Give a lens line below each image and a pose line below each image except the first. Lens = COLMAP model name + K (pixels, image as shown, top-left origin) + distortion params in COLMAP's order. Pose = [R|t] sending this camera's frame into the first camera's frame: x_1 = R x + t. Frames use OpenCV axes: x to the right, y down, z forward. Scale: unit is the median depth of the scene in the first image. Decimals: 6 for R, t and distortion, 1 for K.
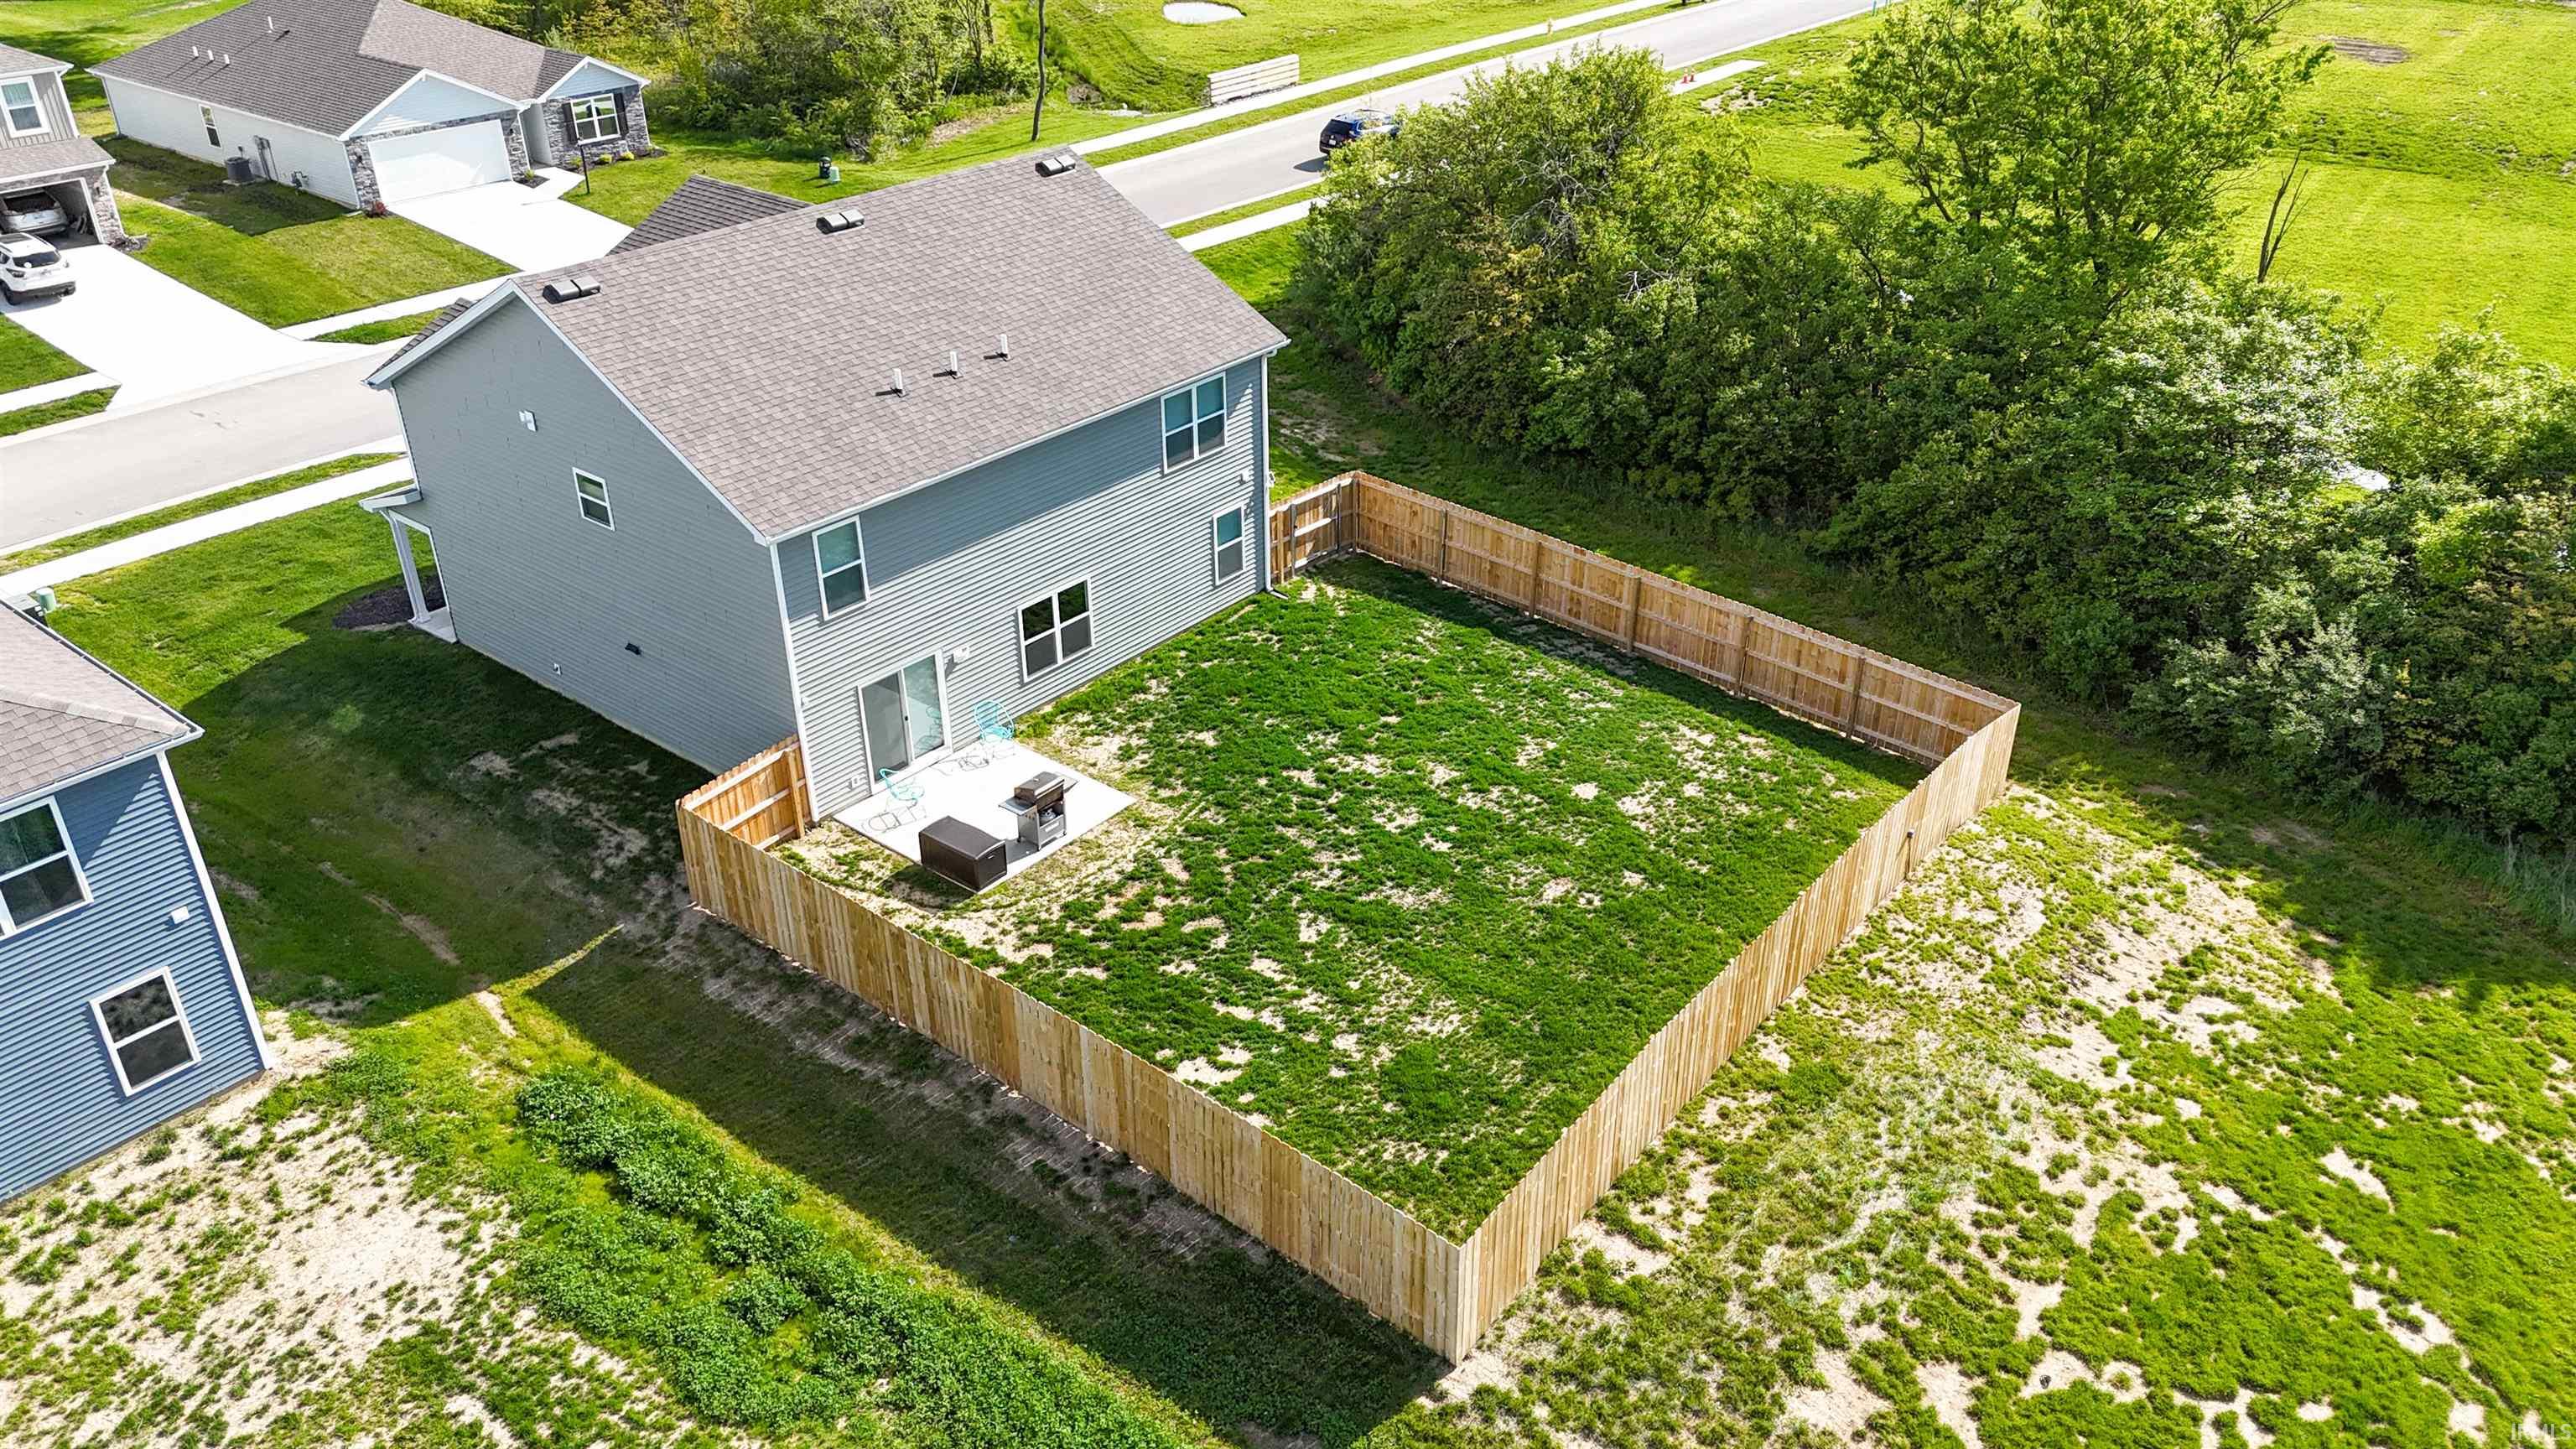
lens RADIAL K [[1938.0, 0, 1288.0], [0, 1938.0, 724.5], [0, 0, 1]] dist [0.090291, -0.100425]
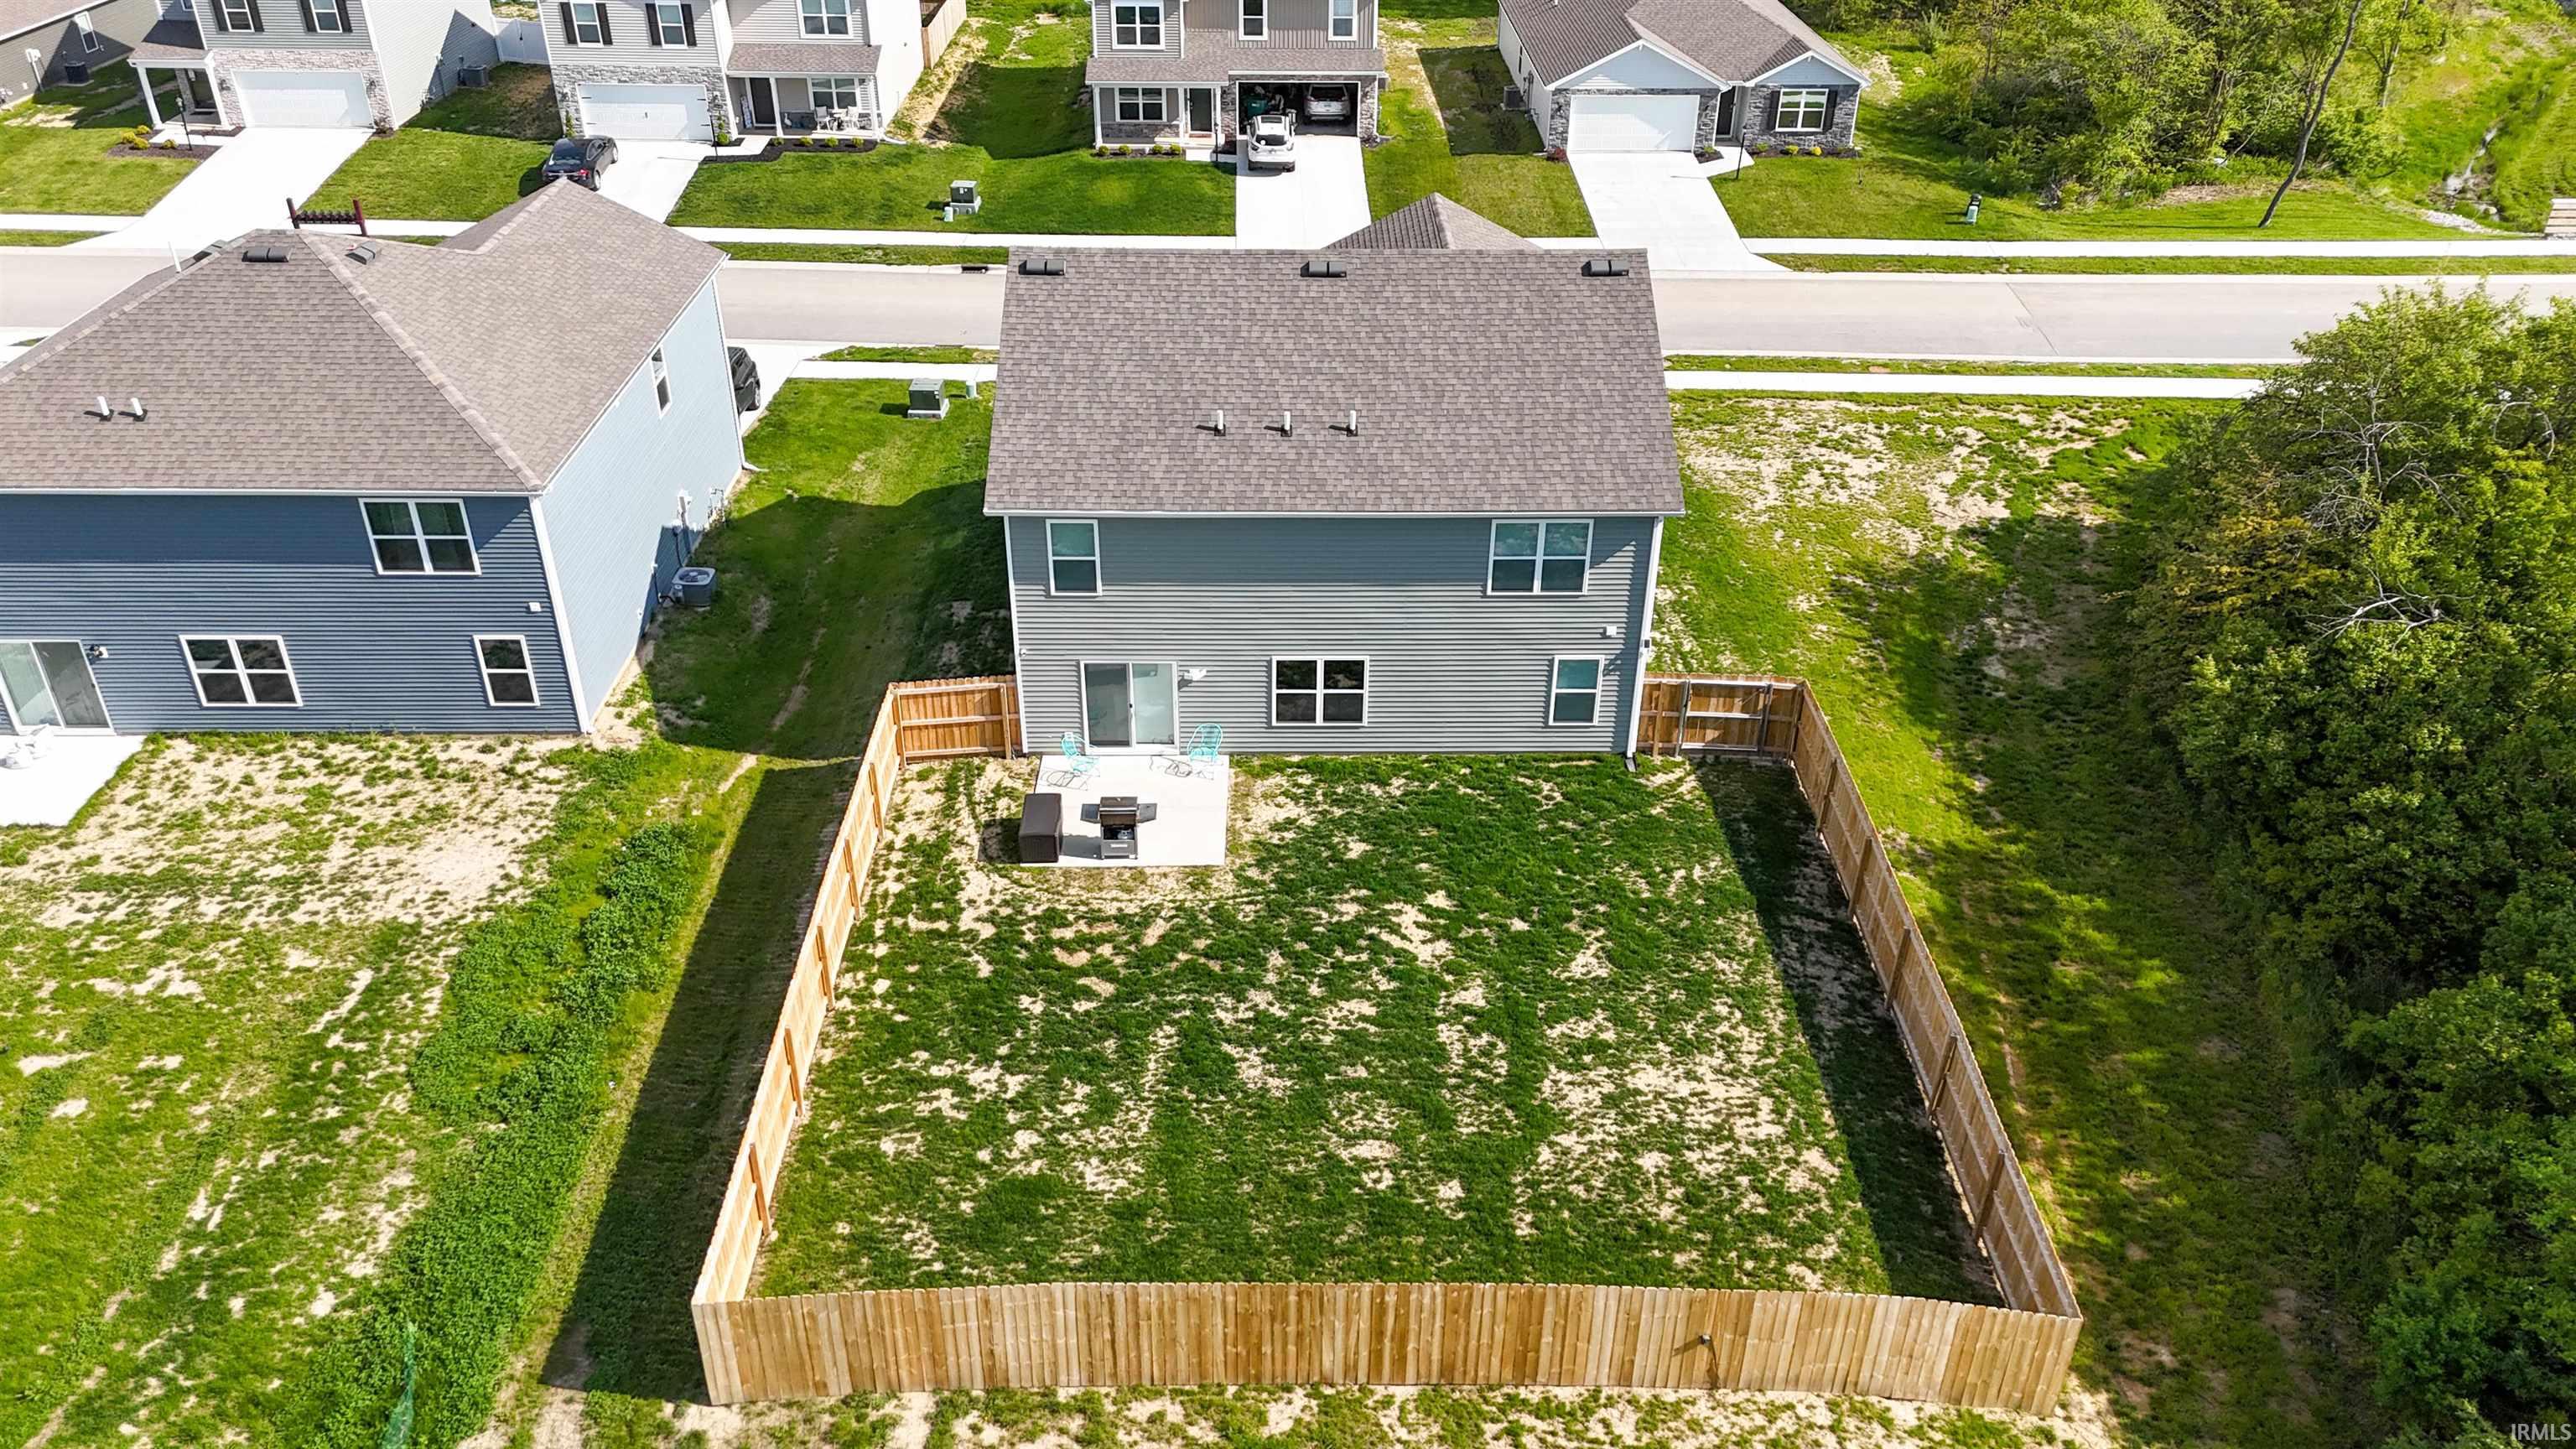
lens RADIAL K [[1875.4, 0, 1230.6], [0, 1875.4, 729.9], [0, 0, 1]] dist [0.086925, -0.116175]
pose [[0.630031, 0.413123, -0.657564, 0.511943], [-0.380129, 0.902437, 0.202755, -0.213488], [0.677173, 0.122217, 0.725603, 0.240169]]
